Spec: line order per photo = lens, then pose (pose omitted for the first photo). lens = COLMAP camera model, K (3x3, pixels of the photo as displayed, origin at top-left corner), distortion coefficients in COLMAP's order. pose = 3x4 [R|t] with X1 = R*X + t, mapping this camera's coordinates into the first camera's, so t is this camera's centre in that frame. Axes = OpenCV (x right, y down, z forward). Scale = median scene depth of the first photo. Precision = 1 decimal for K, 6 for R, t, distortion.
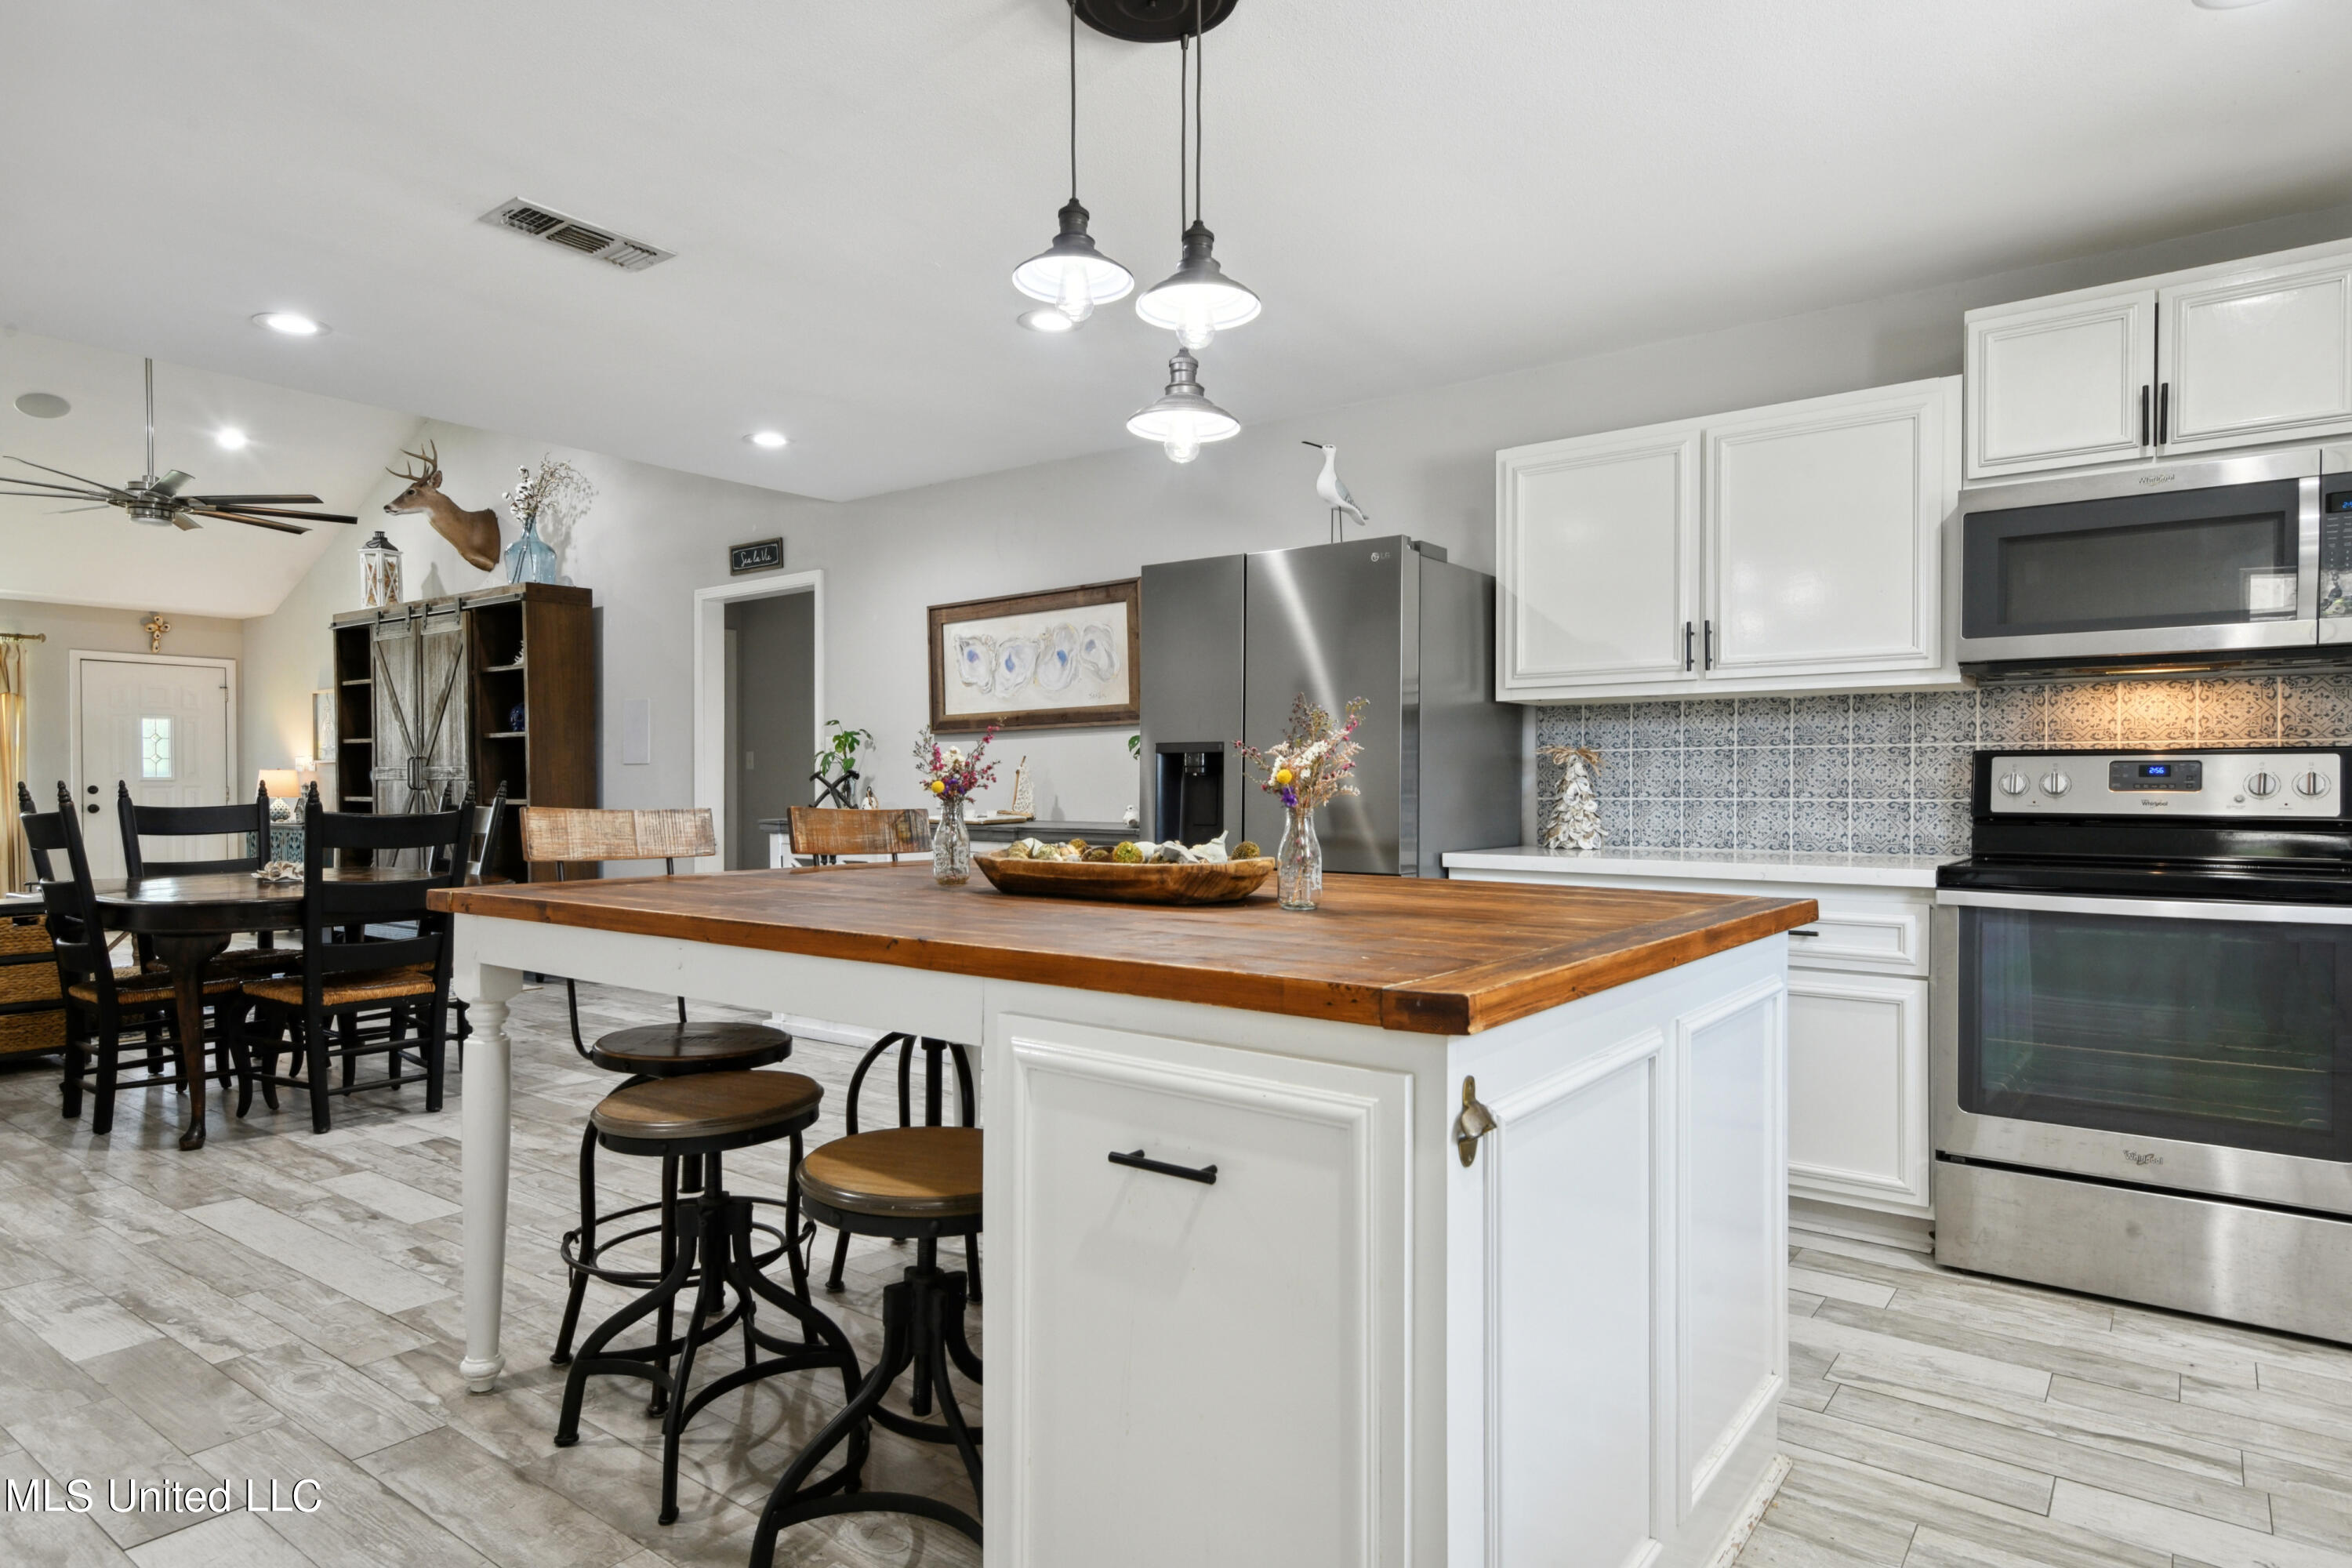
lens RADIAL K [[1347.2, 0, 1182.4], [0, 1347.2, 796.6], [0, 0, 1]] dist [0.002113, 0.001879]
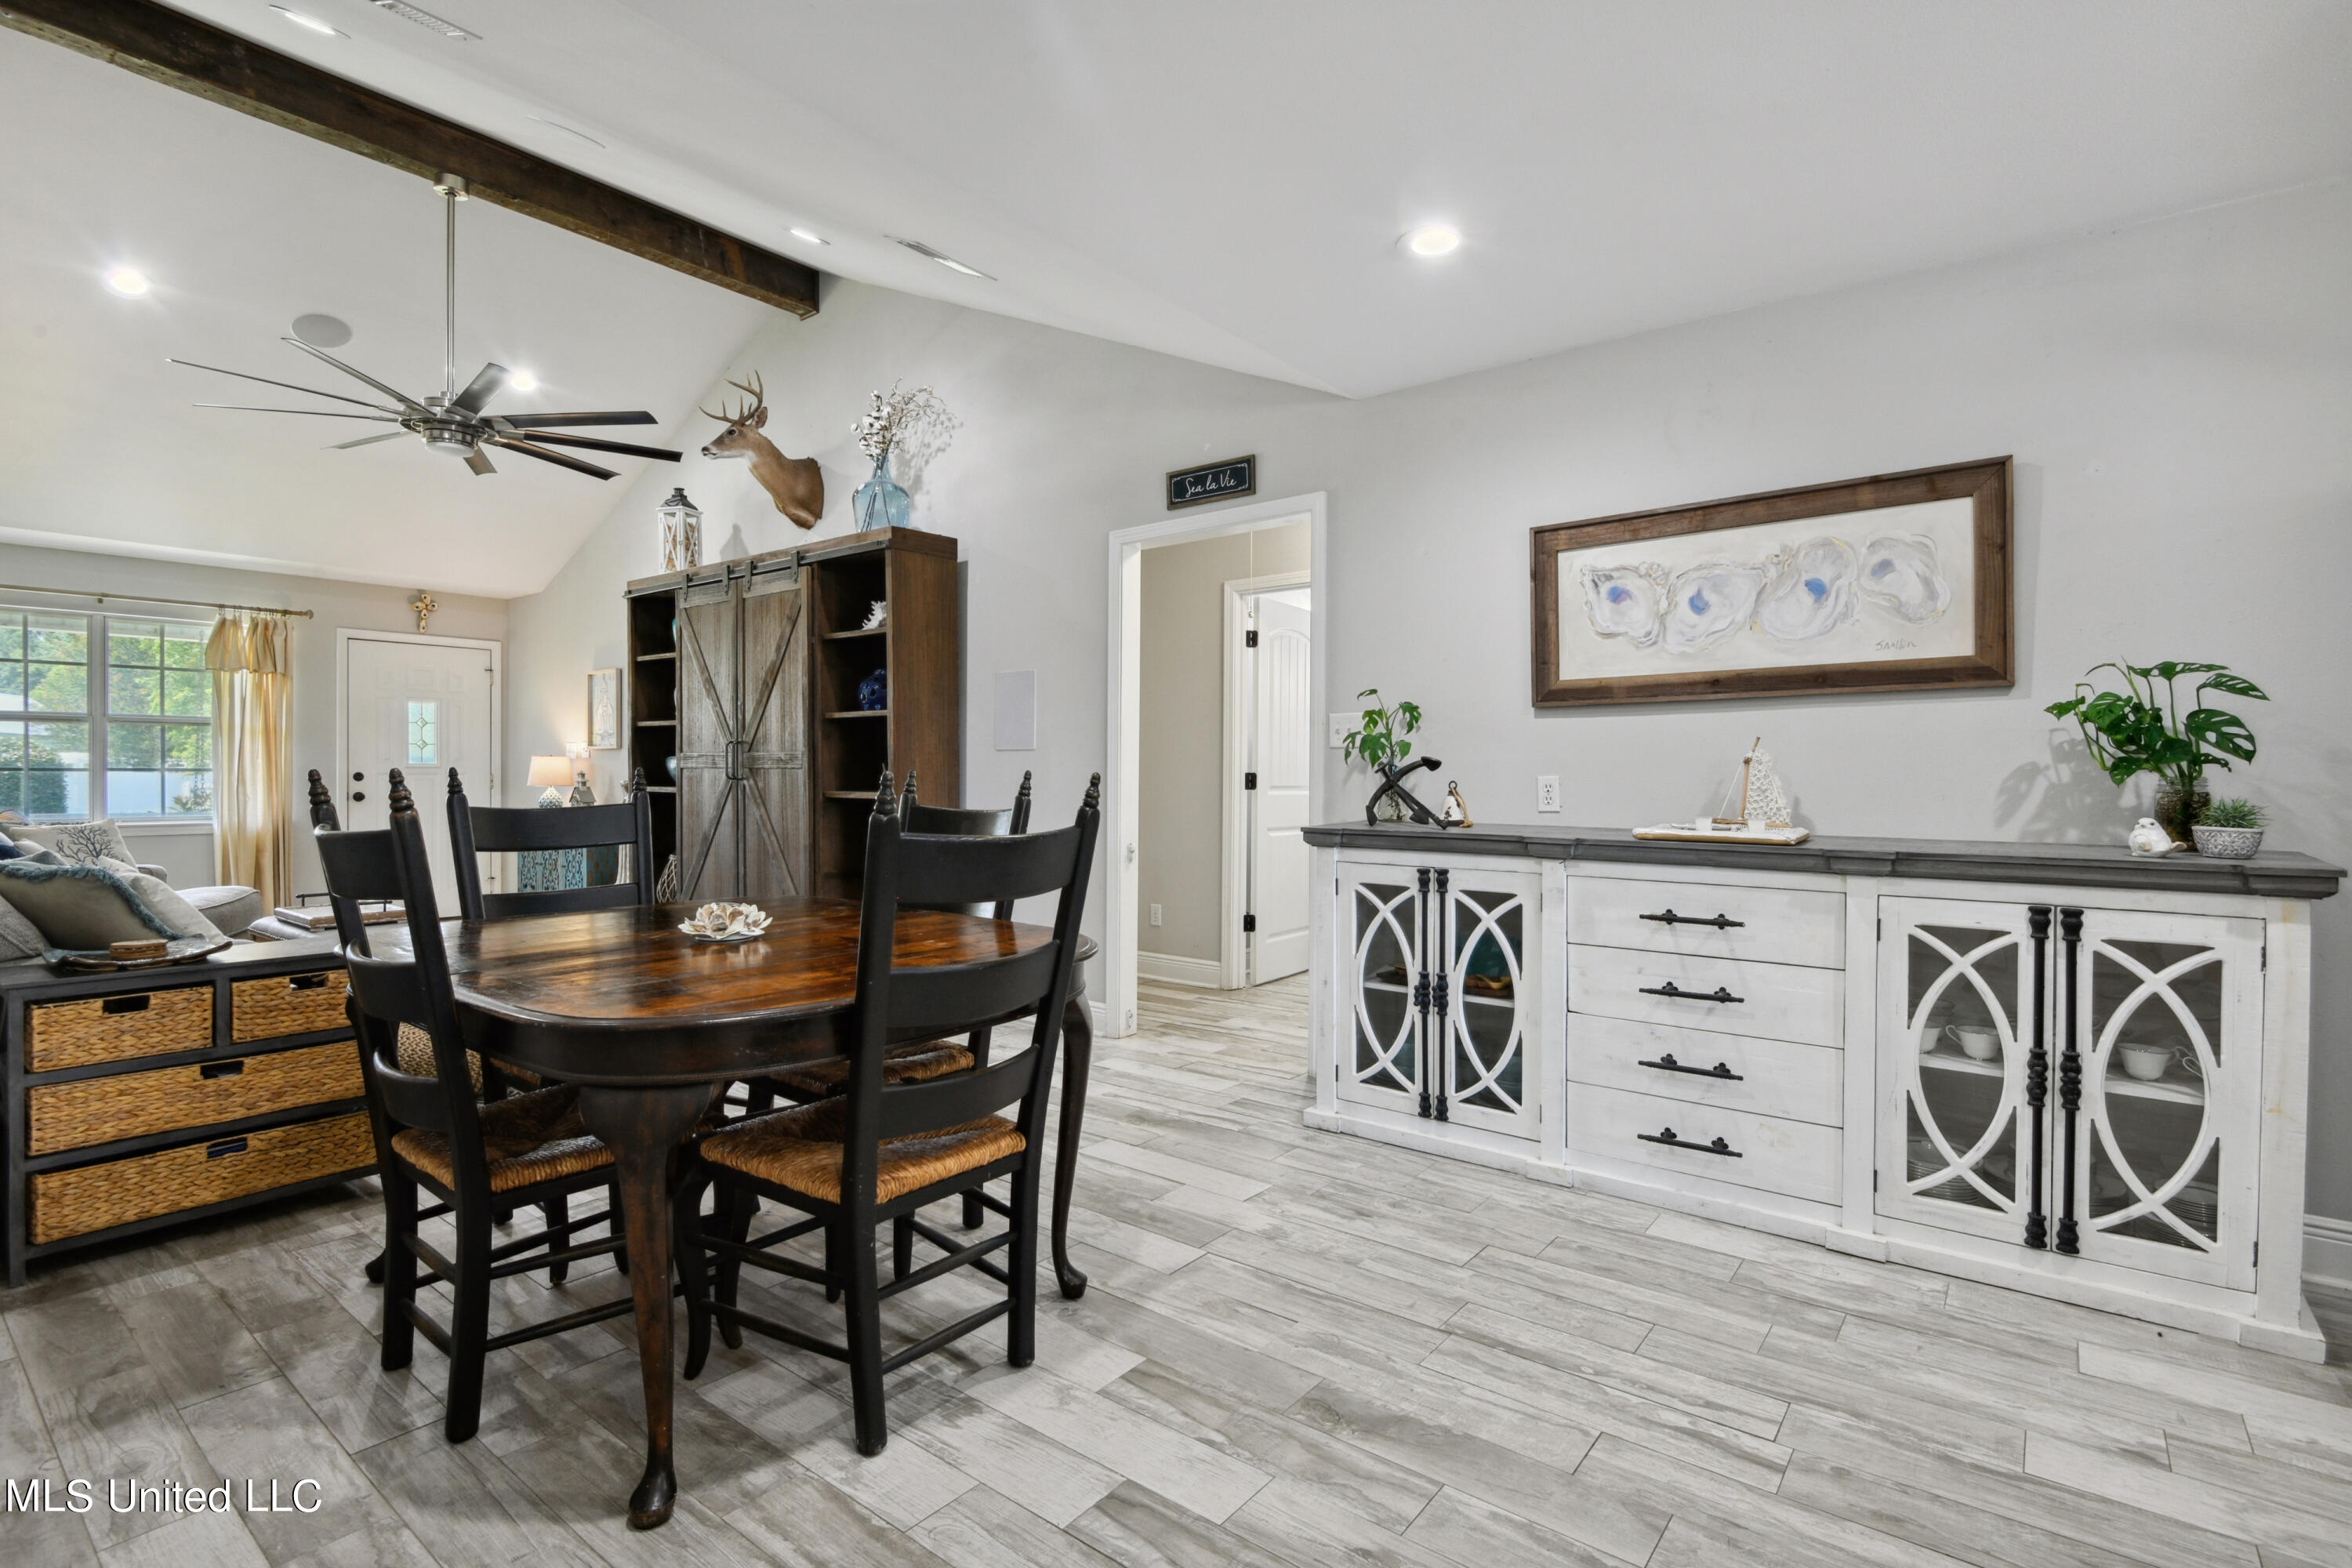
lens RADIAL K [[1117.2, 0, 1169.8], [0, 1117.2, 777.6], [0, 0, 1]] dist [-0.004827, -0.000835]
pose [[0.999415, 0.004218, -0.033946, -0.279085], [-0.004378, 0.999980, -0.004650, -0.004363], [0.033926, 0.004796, 0.999413, 0.313894]]
